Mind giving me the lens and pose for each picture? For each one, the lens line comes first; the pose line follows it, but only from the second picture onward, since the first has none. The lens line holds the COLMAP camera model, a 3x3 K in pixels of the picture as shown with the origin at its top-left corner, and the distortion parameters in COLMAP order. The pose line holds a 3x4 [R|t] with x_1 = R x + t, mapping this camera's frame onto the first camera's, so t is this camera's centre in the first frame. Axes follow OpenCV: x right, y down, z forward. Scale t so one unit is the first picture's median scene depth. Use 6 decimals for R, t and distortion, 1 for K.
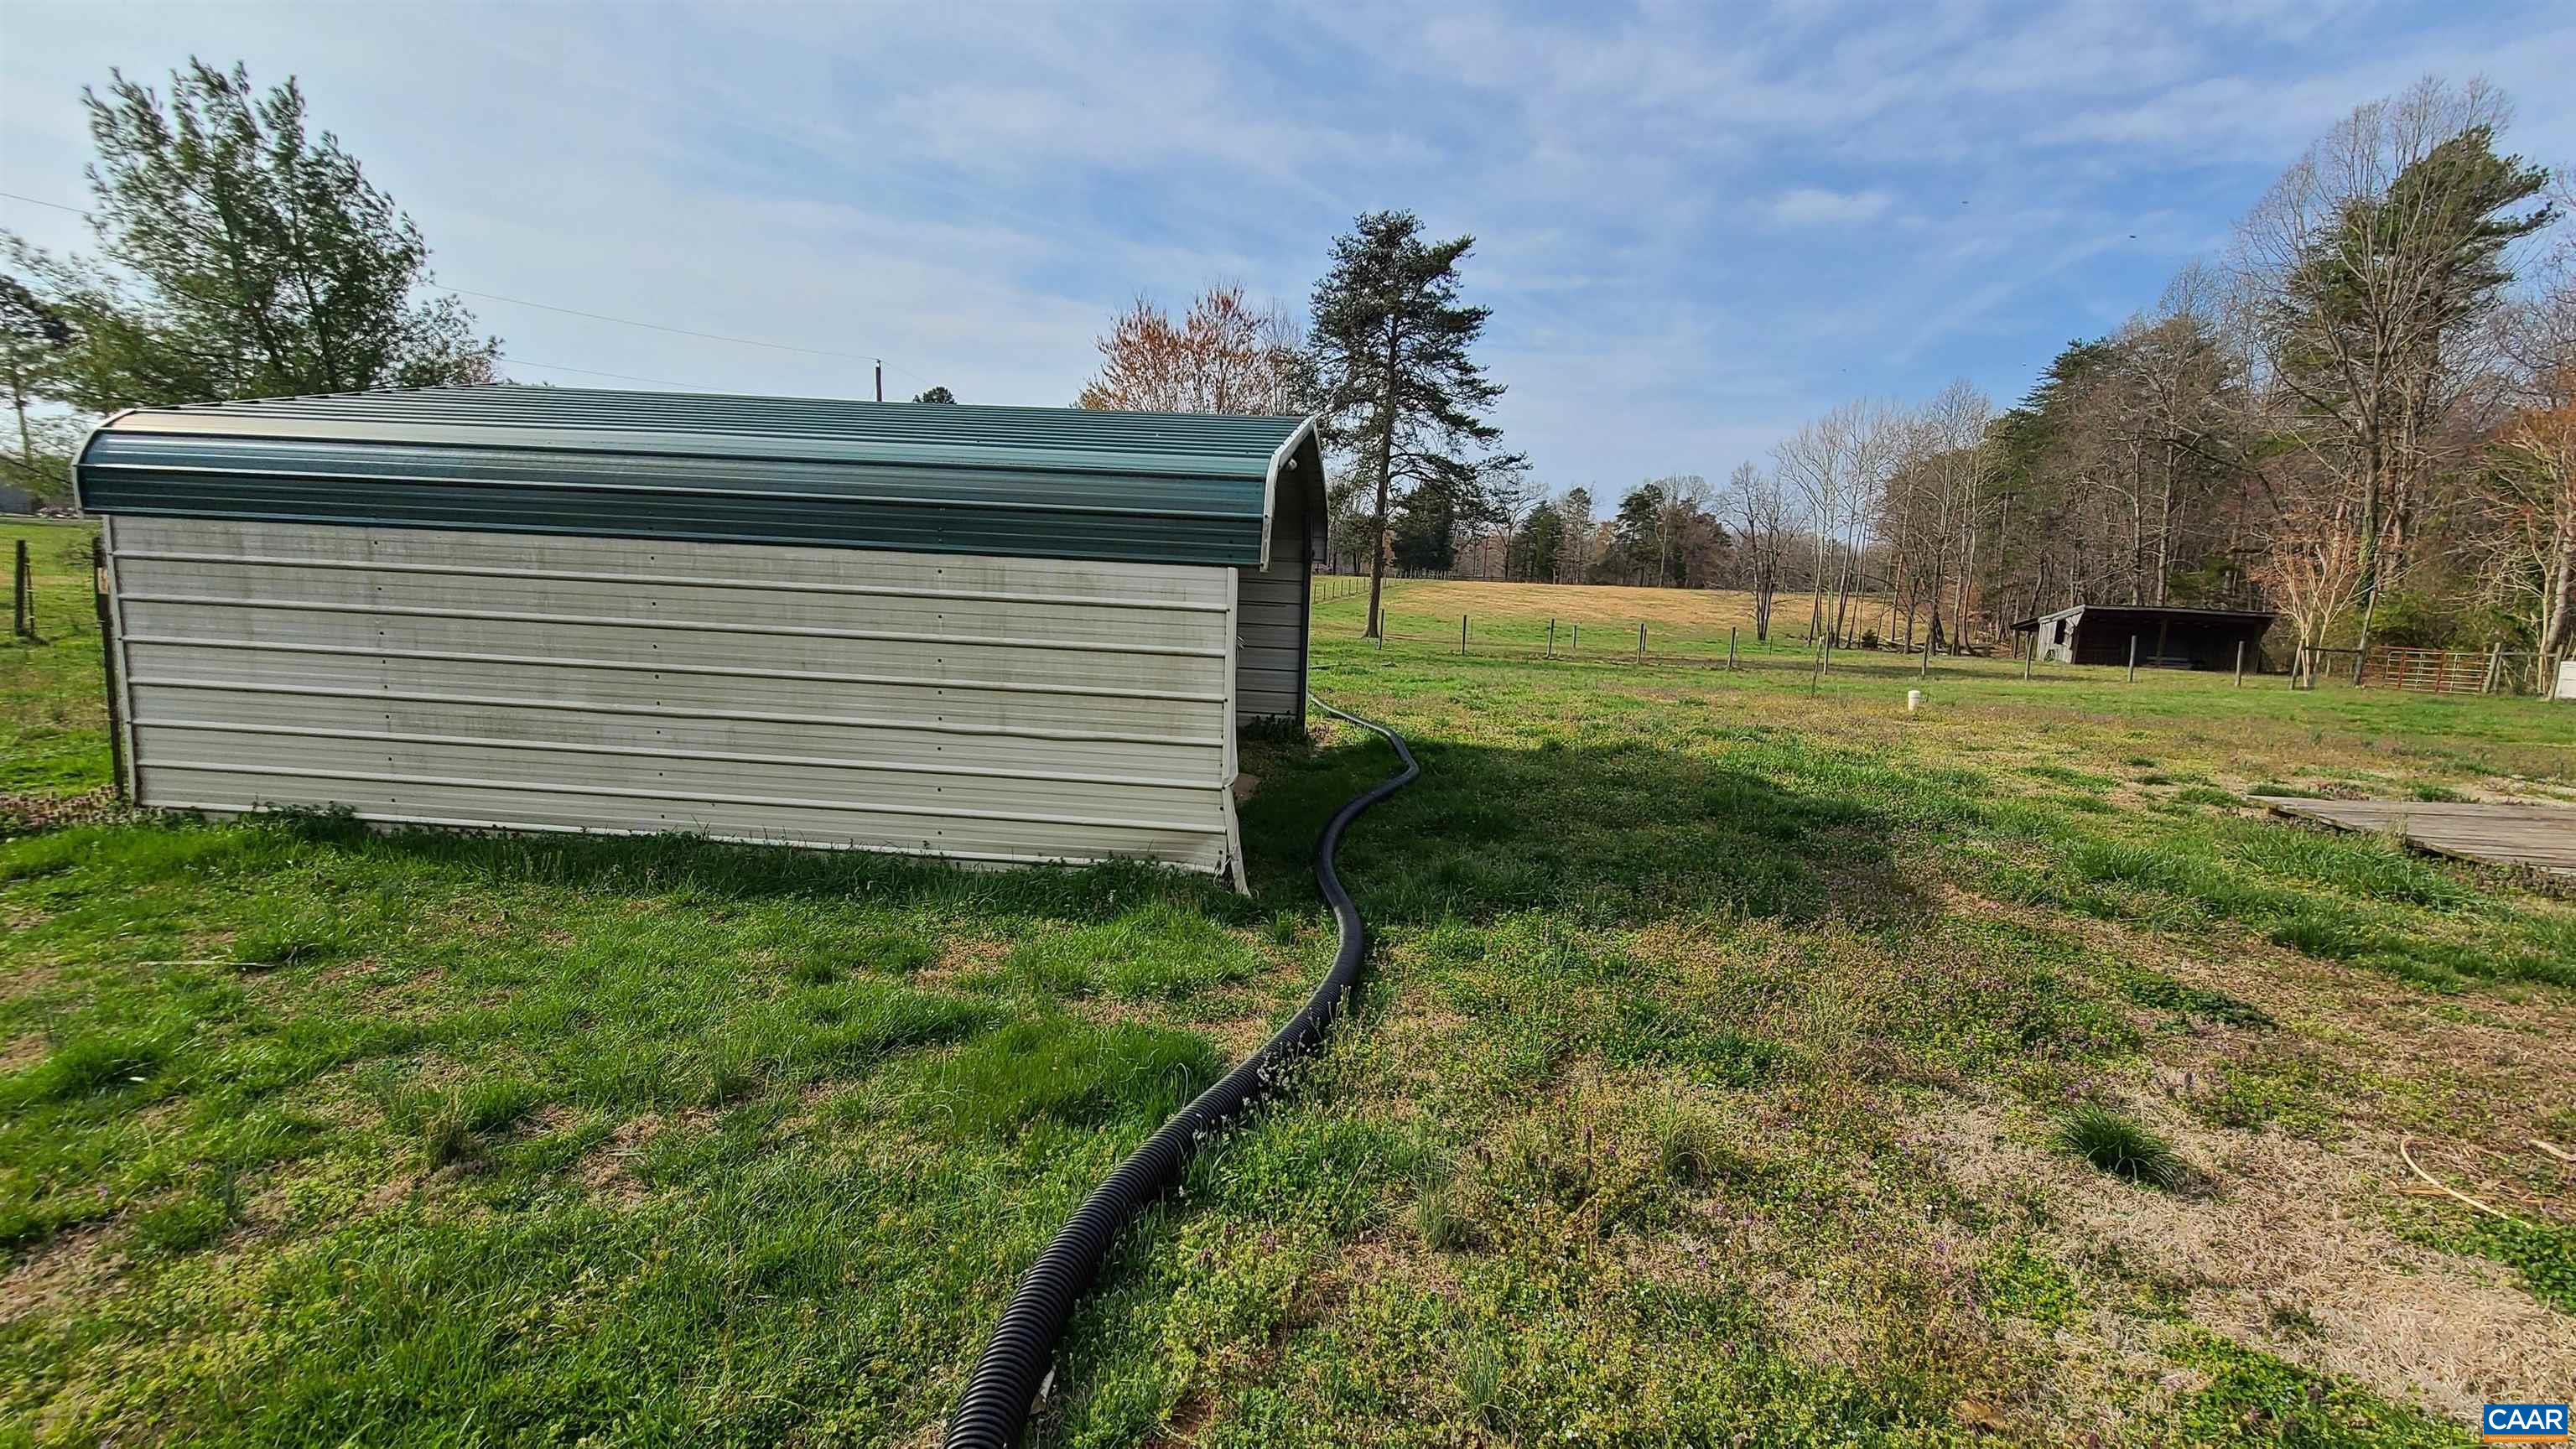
lens RADIAL K [[1057.9, 0, 1310.1], [0, 1057.9, 718.0], [0, 0, 1]] dist [-0.000832, -0.000887]
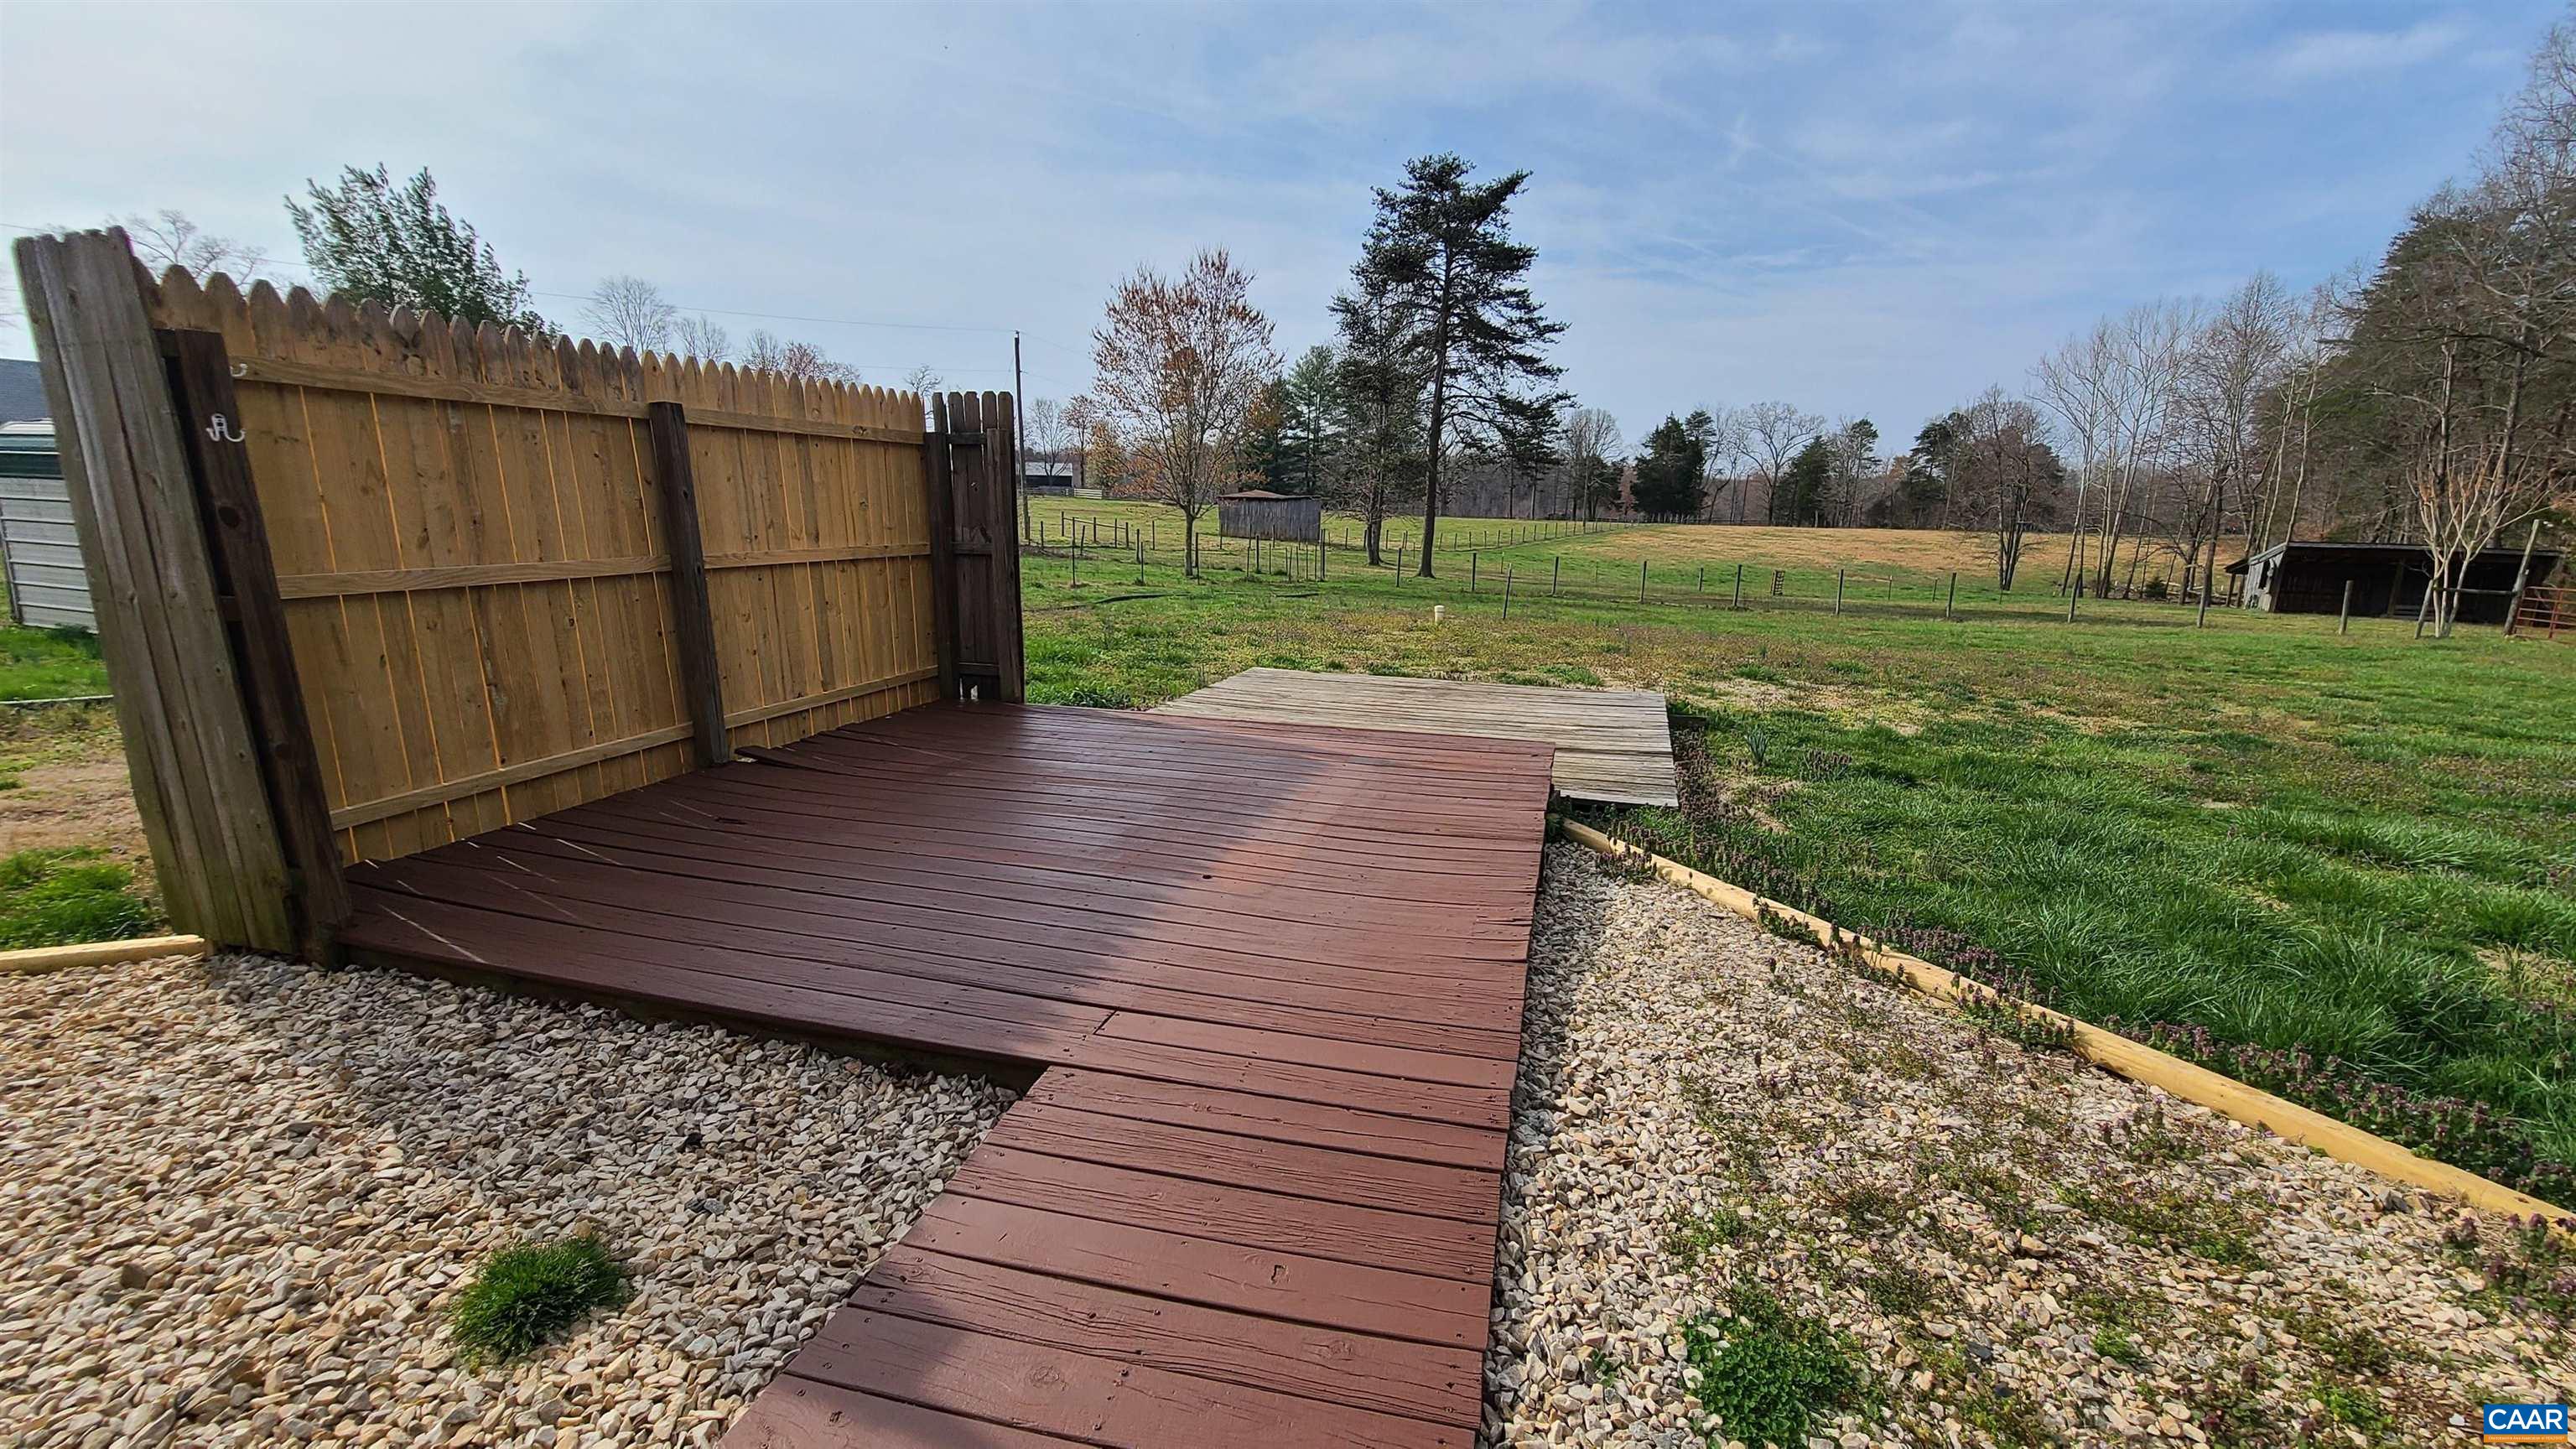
lens RADIAL K [[1057.9, 0, 1309.7], [0, 1057.9, 714.9], [0, 0, 1]] dist [-0.000832, -0.000887]
pose [[0.961931, 0.038951, -0.270501, 0.209755], [-0.026817, 0.998467, 0.048410, 0.010948], [0.271972, -0.039313, 0.961502, -0.028071]]
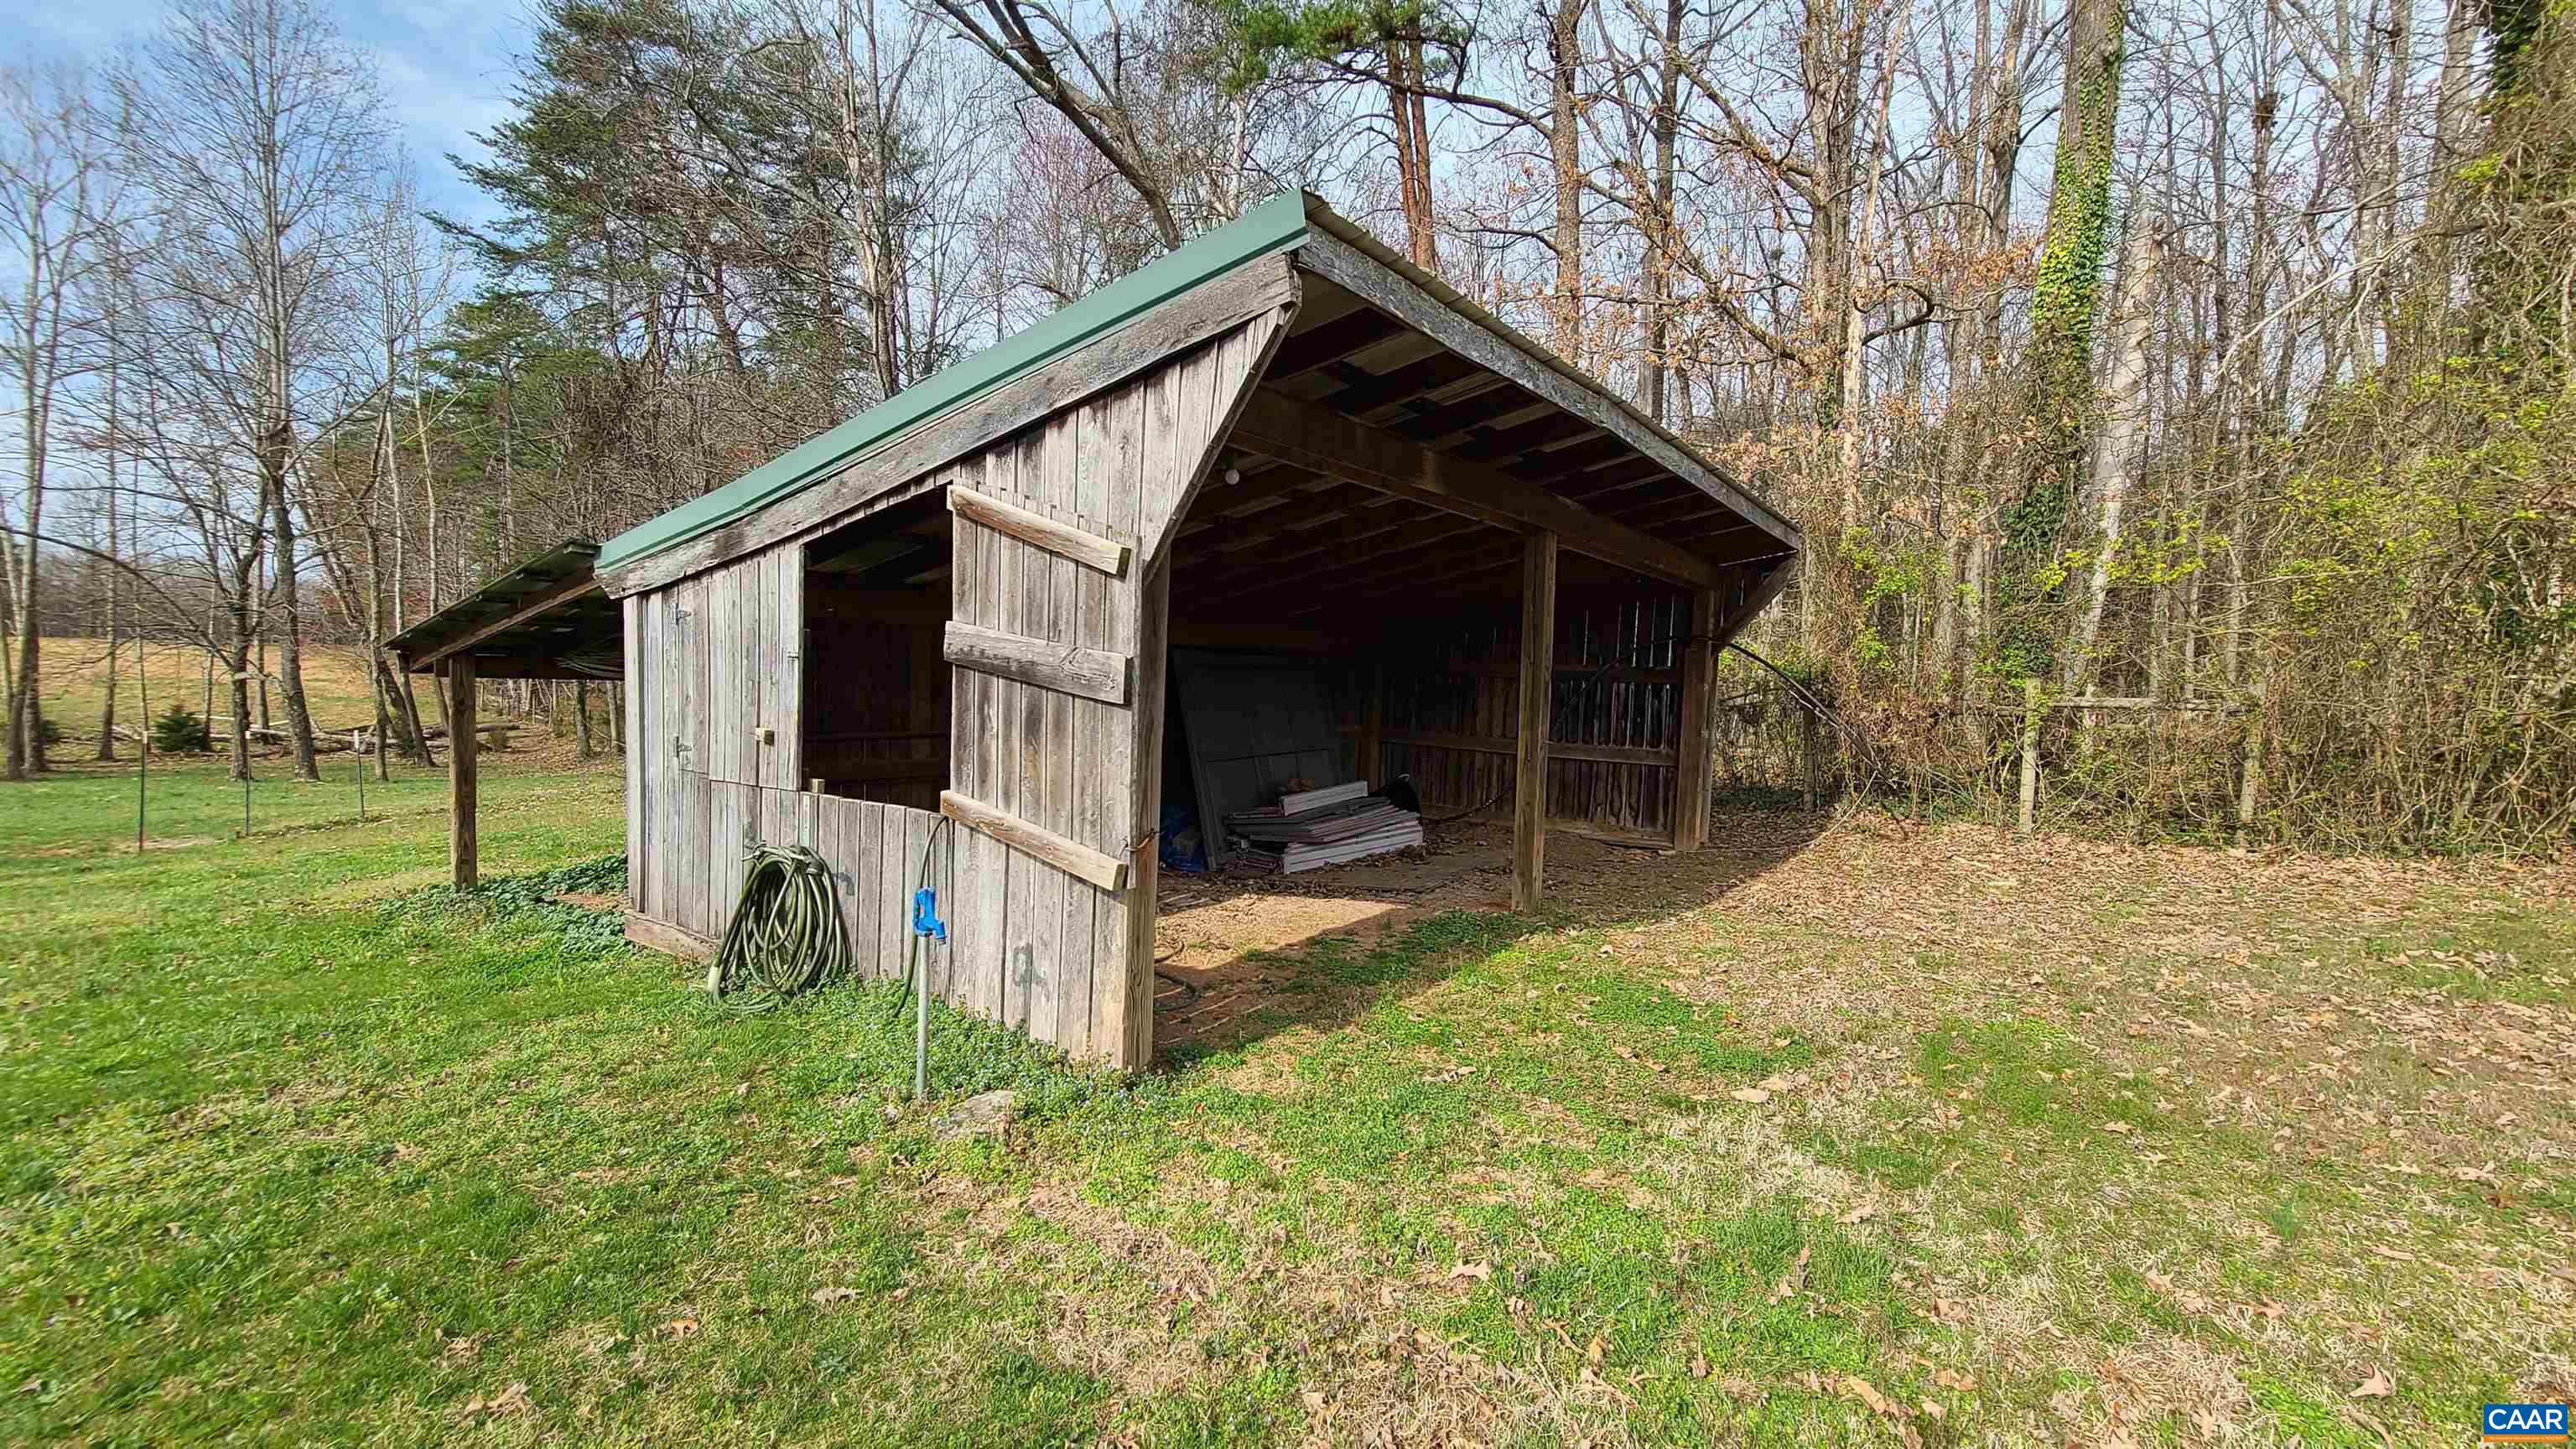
lens RADIAL K [[1057.9, 0, 1299.2], [0, 1057.9, 733.7], [0, 0, 1]] dist [-0.000832, -0.000887]
pose [[0.377208, -0.080837, 0.922594, 0.655434], [0.120079, 0.992043, 0.037827, -0.075992], [-0.918311, 0.096515, 0.383913, 0.953726]]
